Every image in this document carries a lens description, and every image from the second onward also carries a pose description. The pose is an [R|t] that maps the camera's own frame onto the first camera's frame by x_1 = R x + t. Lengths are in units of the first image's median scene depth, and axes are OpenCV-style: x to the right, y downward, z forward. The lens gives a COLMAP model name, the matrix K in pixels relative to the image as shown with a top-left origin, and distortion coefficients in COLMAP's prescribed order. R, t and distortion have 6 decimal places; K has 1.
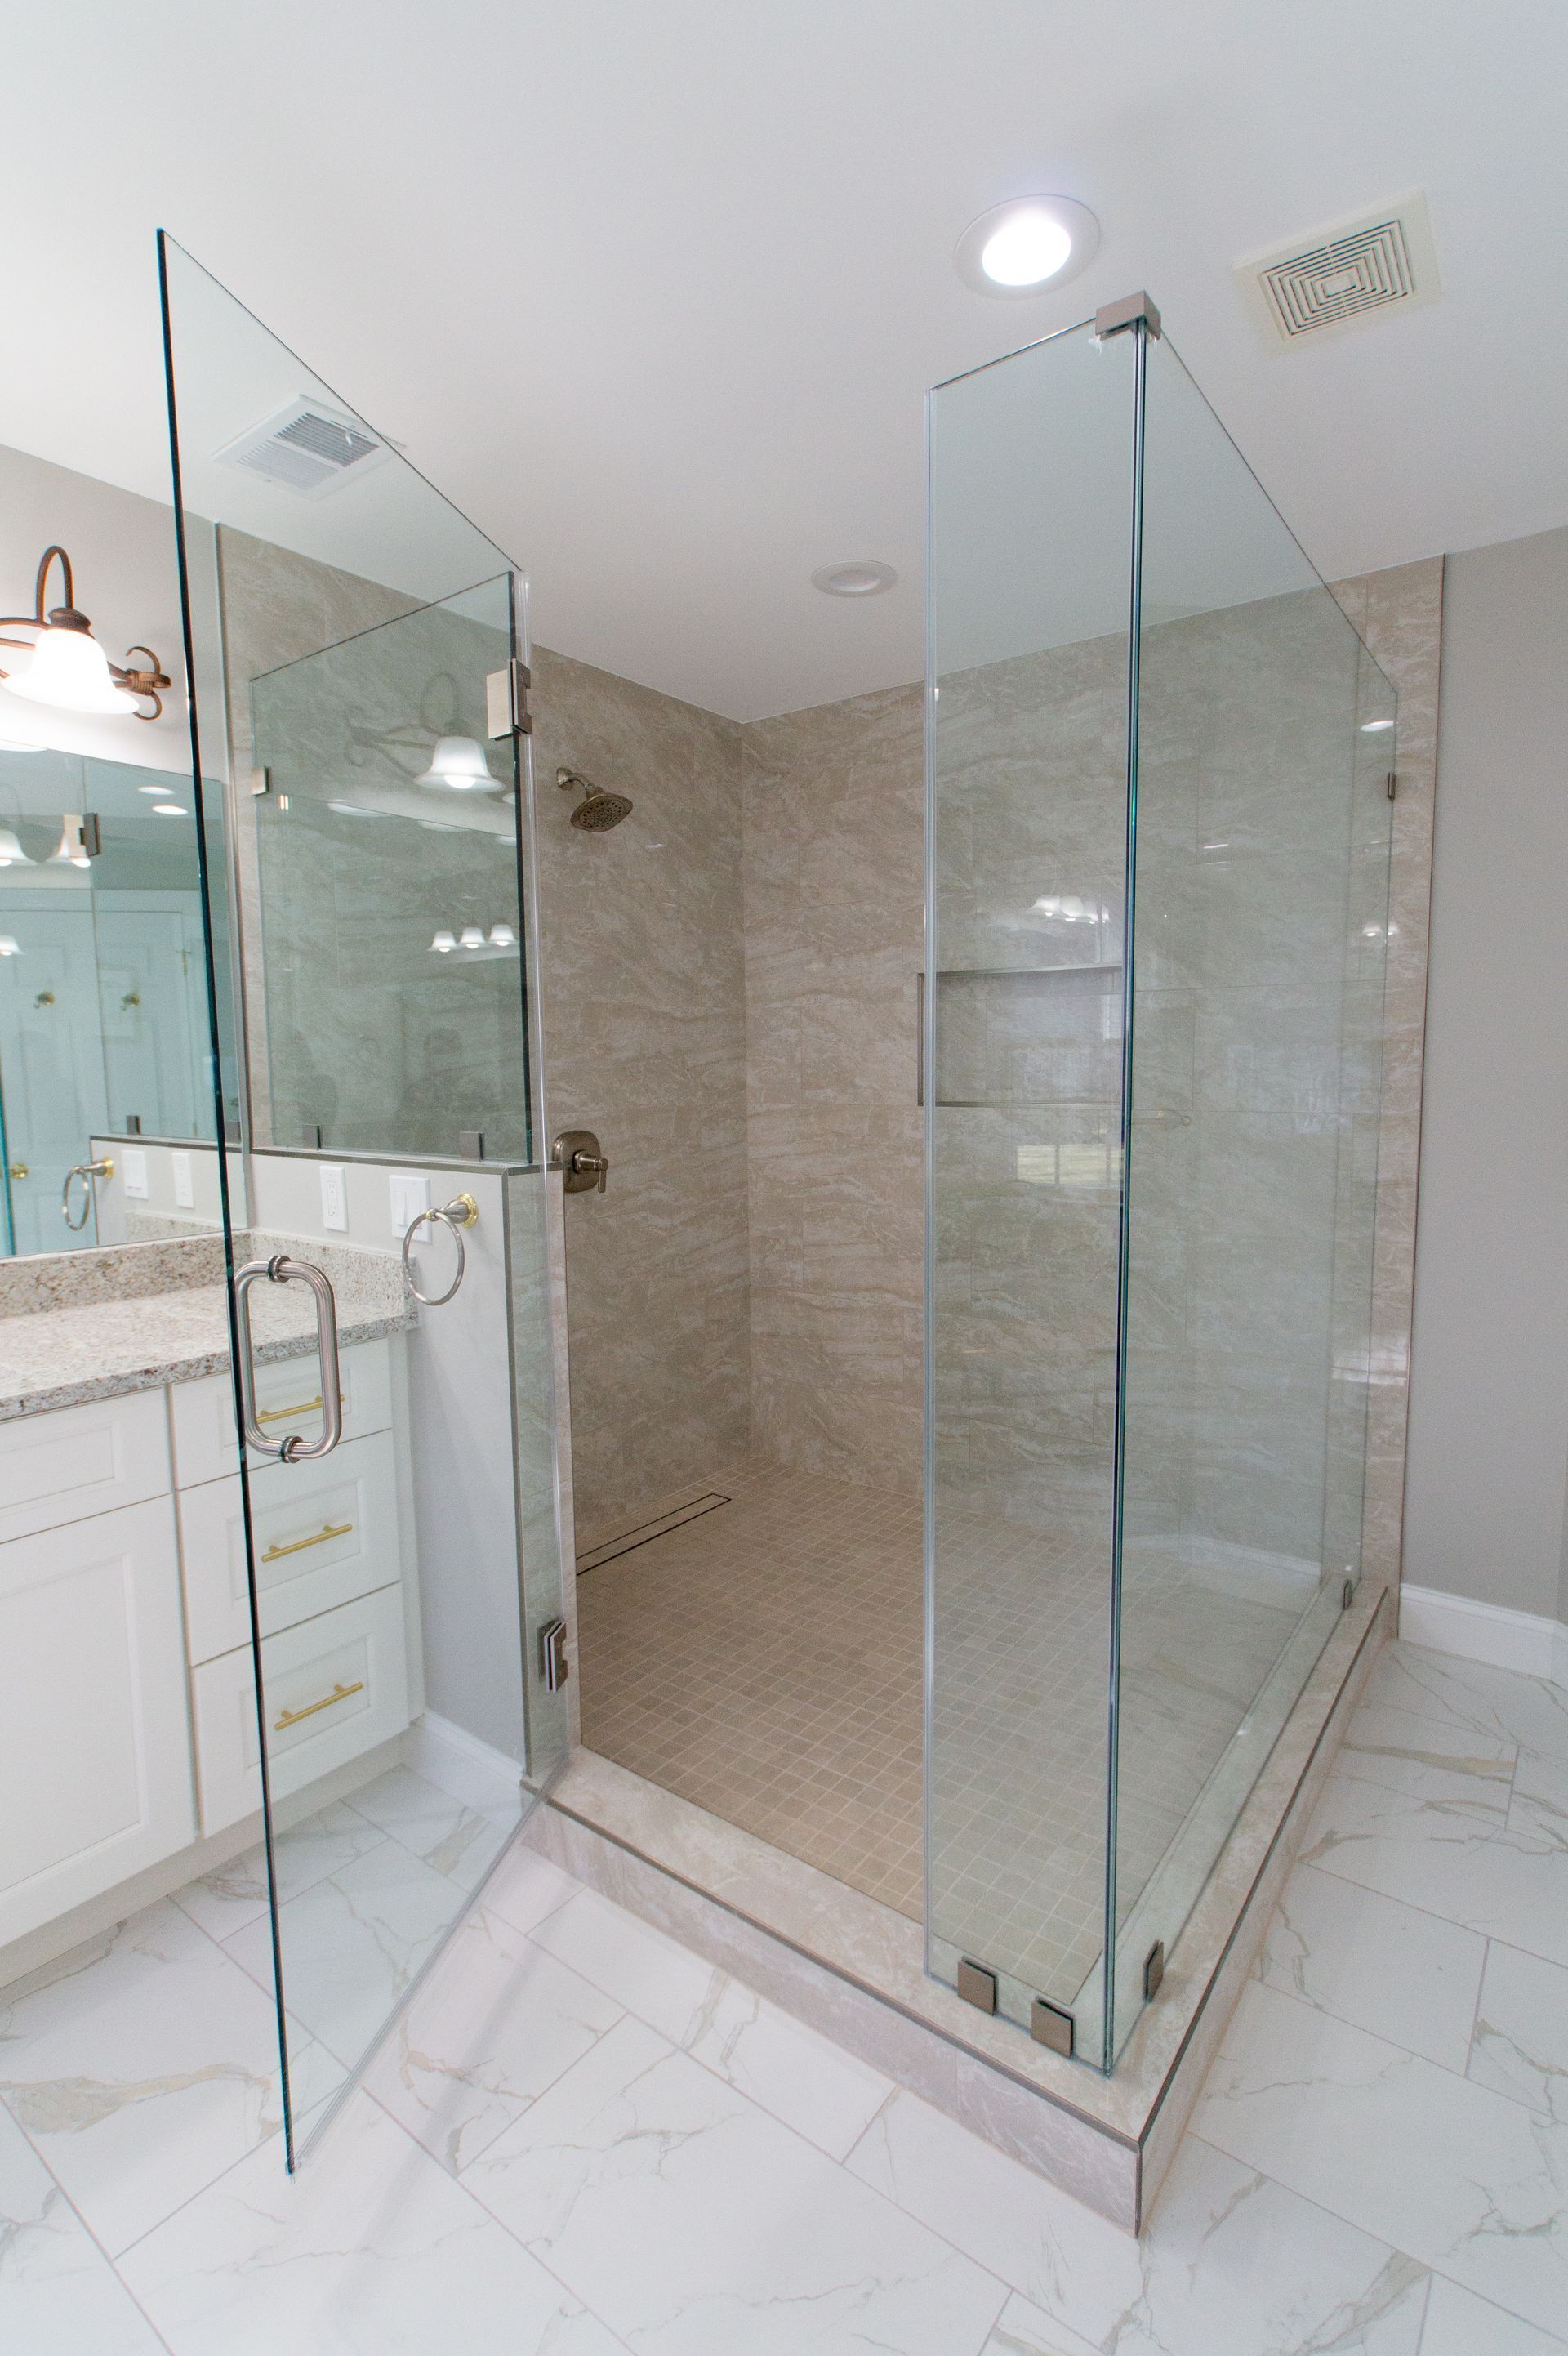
lens RADIAL K [[1117.8, 0, 793.1], [0, 1117.8, 1178.7], [0, 0, 1]] dist [-0.010723, 0.009684]
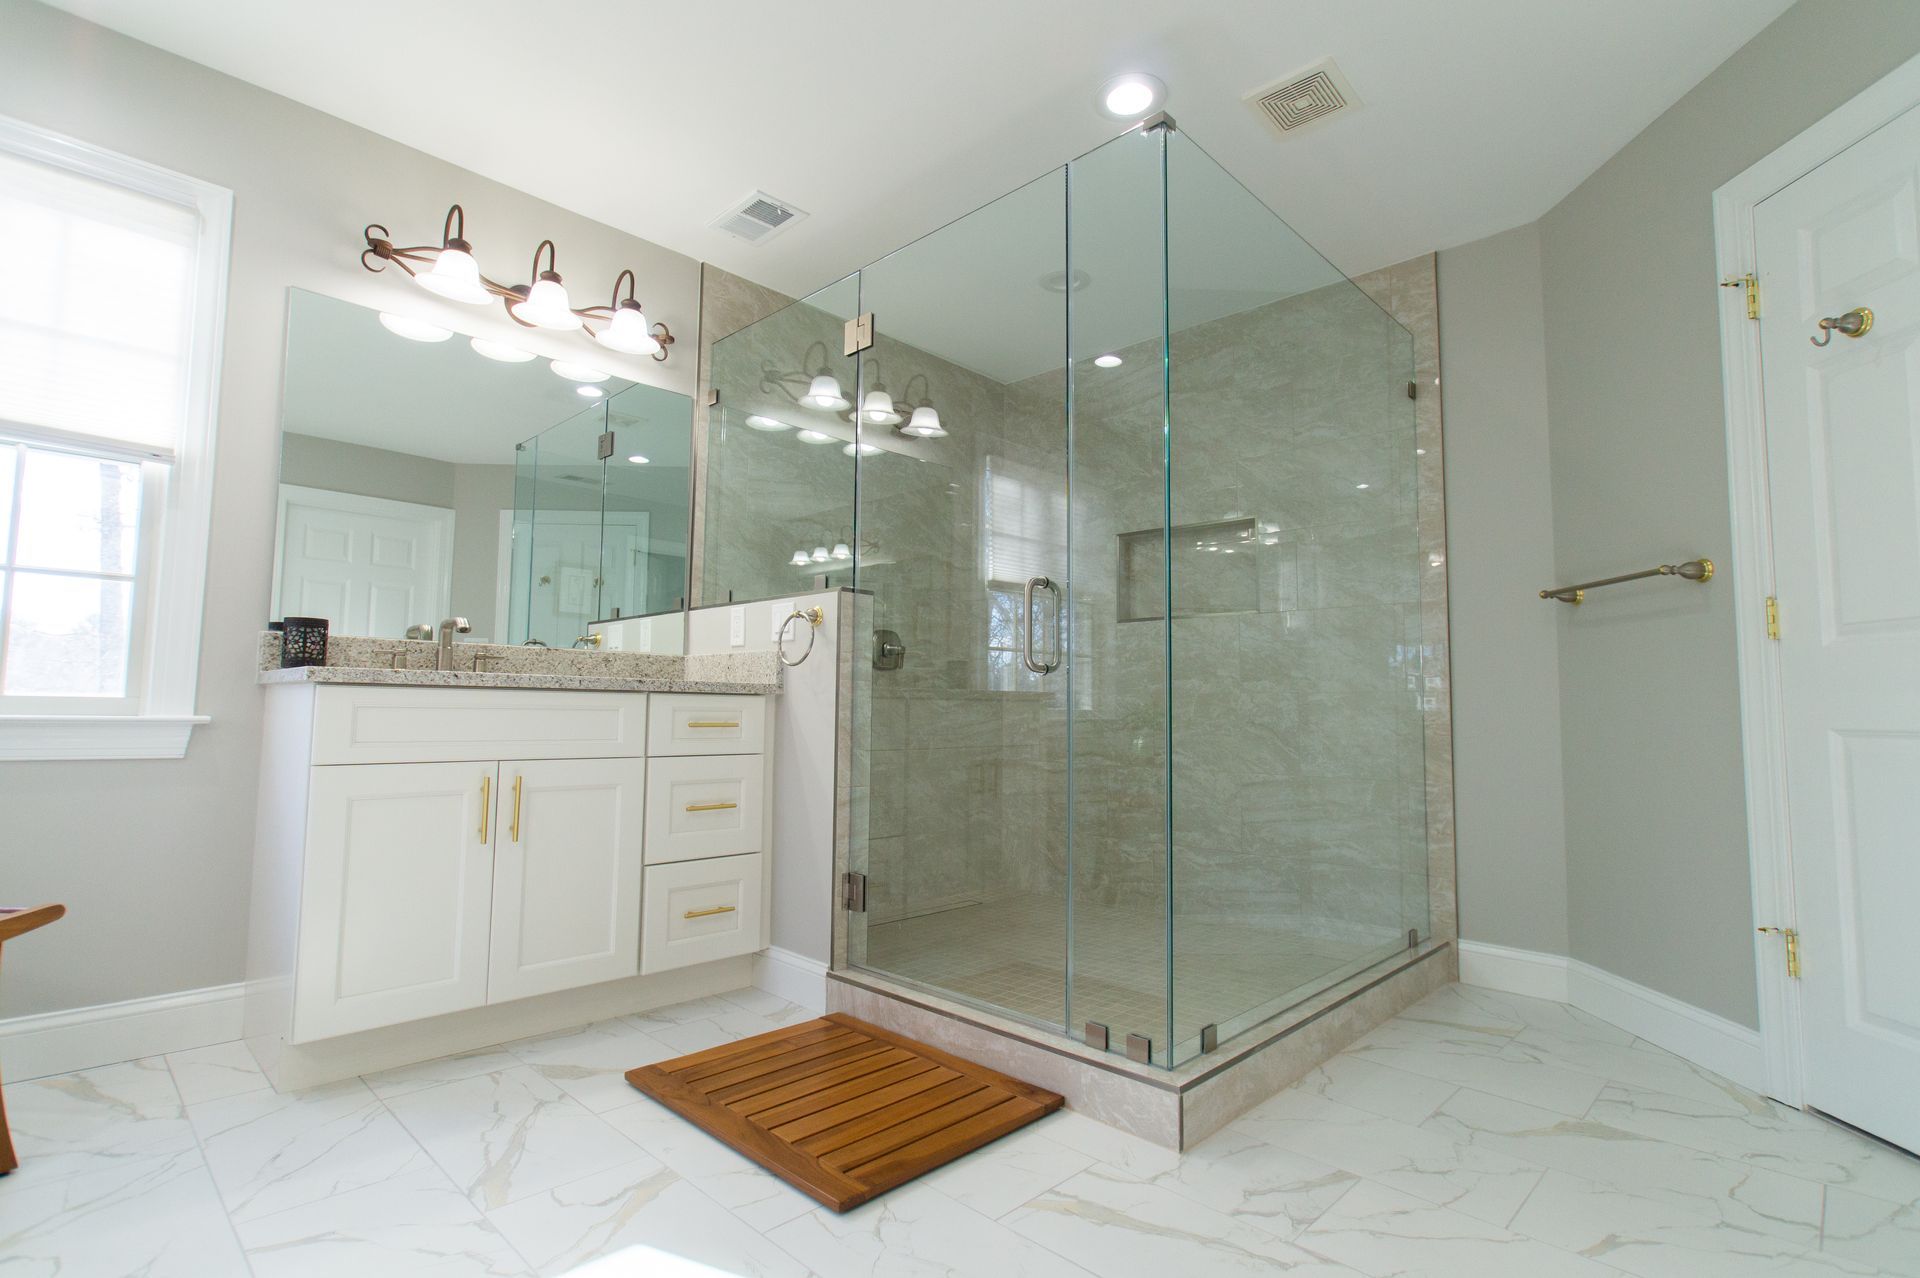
lens RADIAL K [[916.3, 0, 953.8], [0, 916.3, 640.4], [0, 0, 1]] dist [-0.015864, 0.011153]
pose [[0.991731, 0.011465, -0.127820, 0.076681], [-0.033767, 0.984217, -0.173717, 0.244135], [0.123811, 0.176597, 0.976465, -0.268720]]
